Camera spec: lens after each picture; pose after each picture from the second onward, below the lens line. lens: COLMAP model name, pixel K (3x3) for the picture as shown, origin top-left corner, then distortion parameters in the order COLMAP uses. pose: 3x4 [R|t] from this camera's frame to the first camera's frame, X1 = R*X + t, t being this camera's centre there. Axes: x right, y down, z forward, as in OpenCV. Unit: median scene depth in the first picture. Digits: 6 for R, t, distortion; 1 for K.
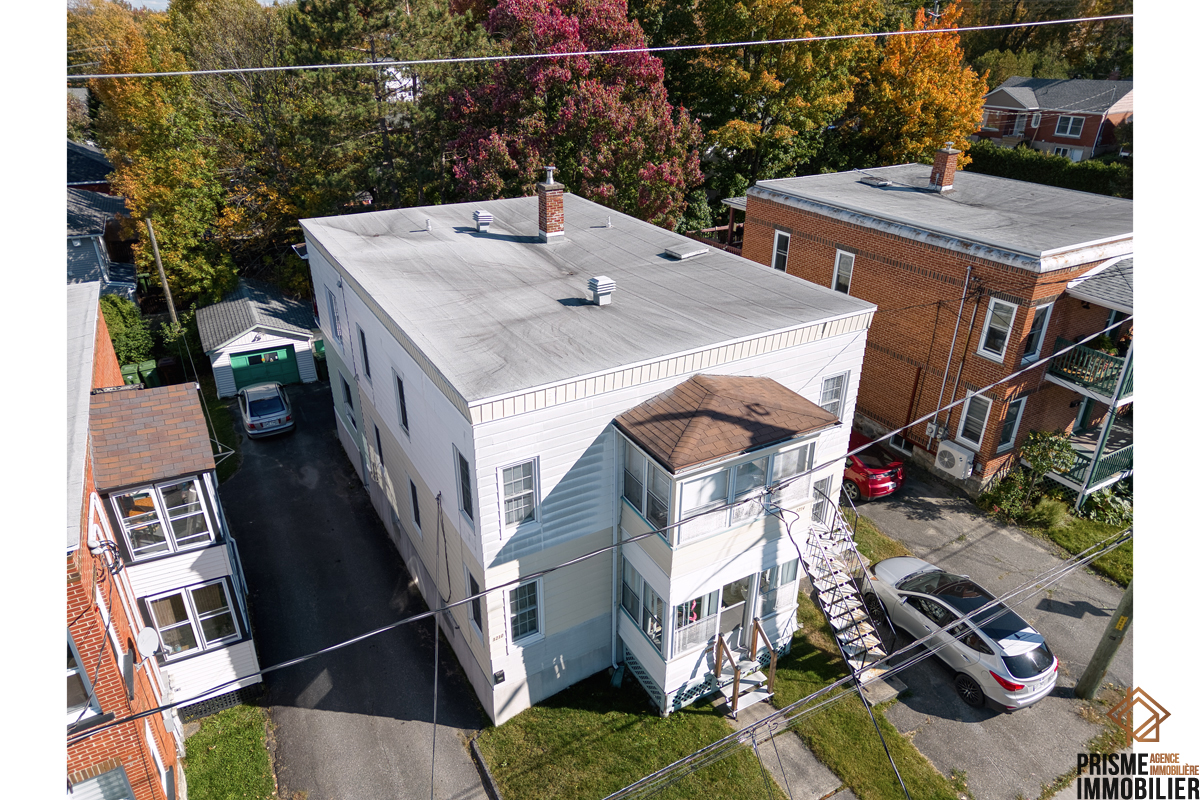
lens RADIAL K [[752.6, 0, 599.9], [0, 752.6, 399.3], [0, 0, 1]] dist [0.030142, -0.014543]
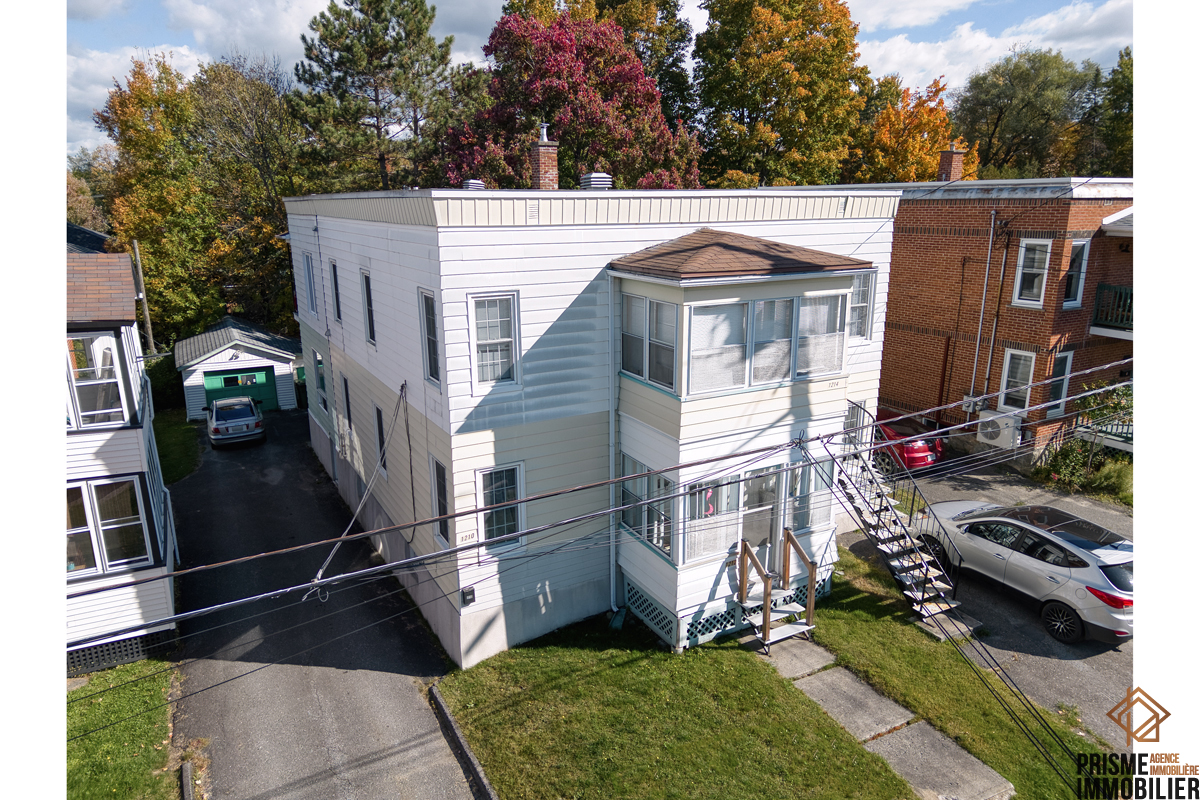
lens RADIAL K [[752.6, 0, 600.3], [0, 752.6, 401.5], [0, 0, 1]] dist [0.030142, -0.014543]
pose [[0.999951, -0.008175, -0.005583, 0.011426], [0.006862, 0.978869, -0.204375, 0.310638], [0.007136, 0.204327, 0.978877, 0.170889]]
